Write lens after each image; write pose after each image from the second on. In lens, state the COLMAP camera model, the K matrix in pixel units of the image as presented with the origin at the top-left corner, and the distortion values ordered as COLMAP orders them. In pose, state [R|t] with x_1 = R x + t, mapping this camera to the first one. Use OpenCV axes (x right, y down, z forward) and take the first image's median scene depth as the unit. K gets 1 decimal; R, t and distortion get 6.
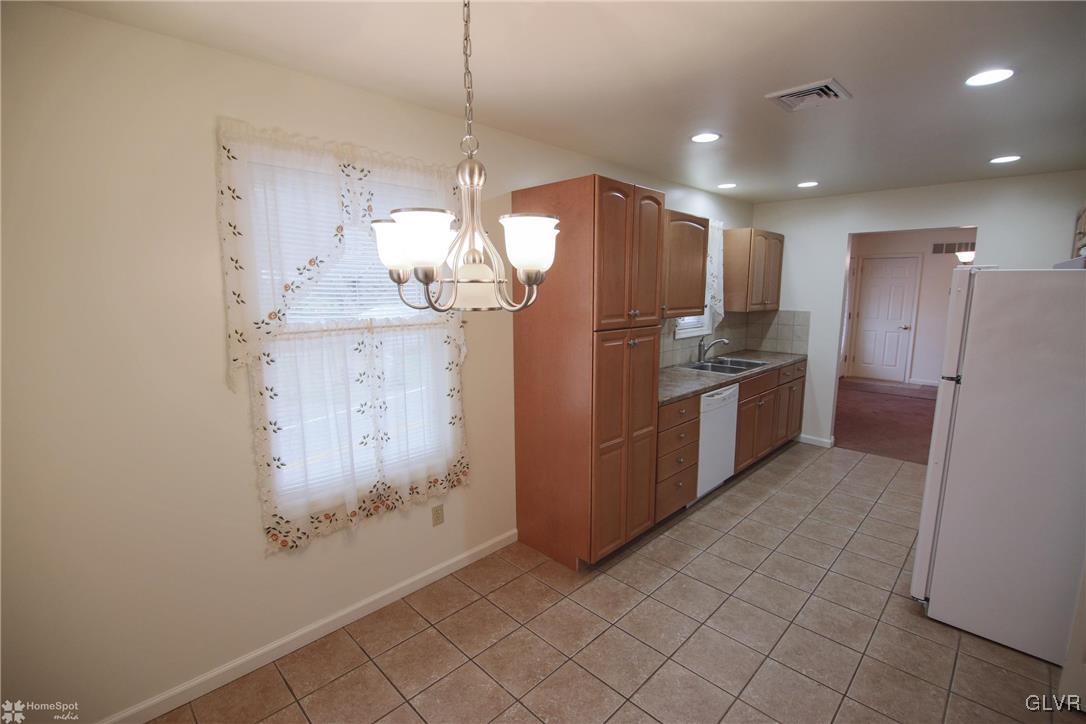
lens RADIAL K [[488.4, 0, 552.0], [0, 488.4, 359.6], [0, 0, 1]] dist [-0.007485, -0.005078]
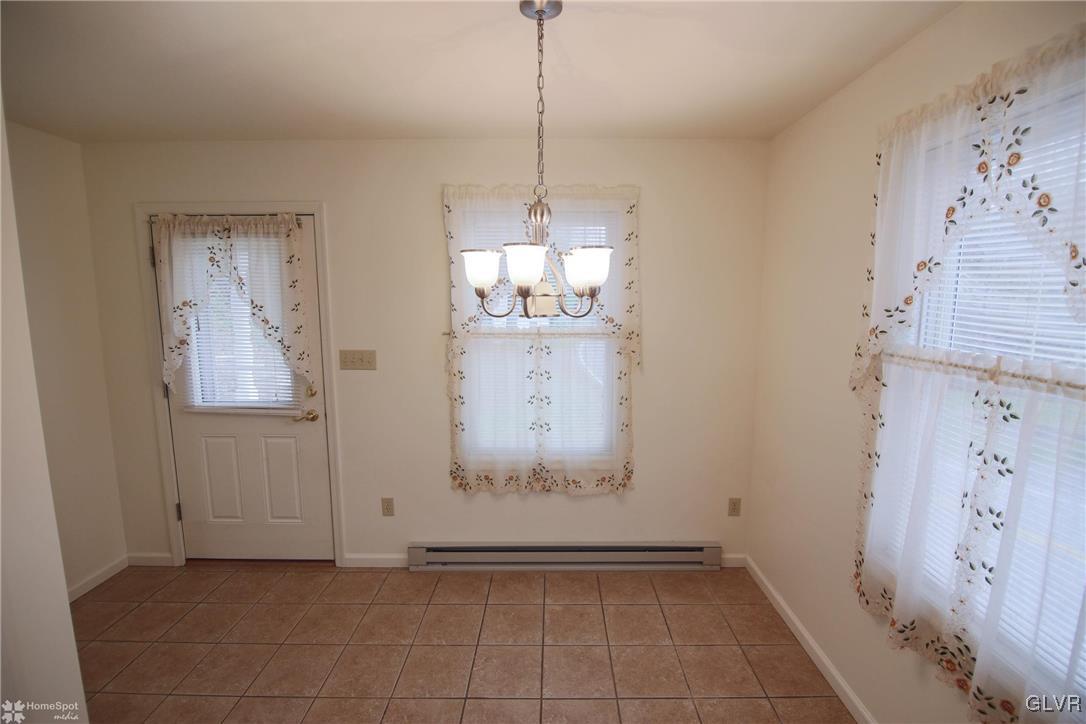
lens RADIAL K [[488.4, 0, 543.9], [0, 488.4, 362.0], [0, 0, 1]] dist [-0.007485, -0.005078]
pose [[-0.714803, 0.095162, -0.692821, 0.402992], [-0.102809, 0.965635, 0.238705, -0.161653], [0.691727, 0.241855, -0.680455, 1.043392]]
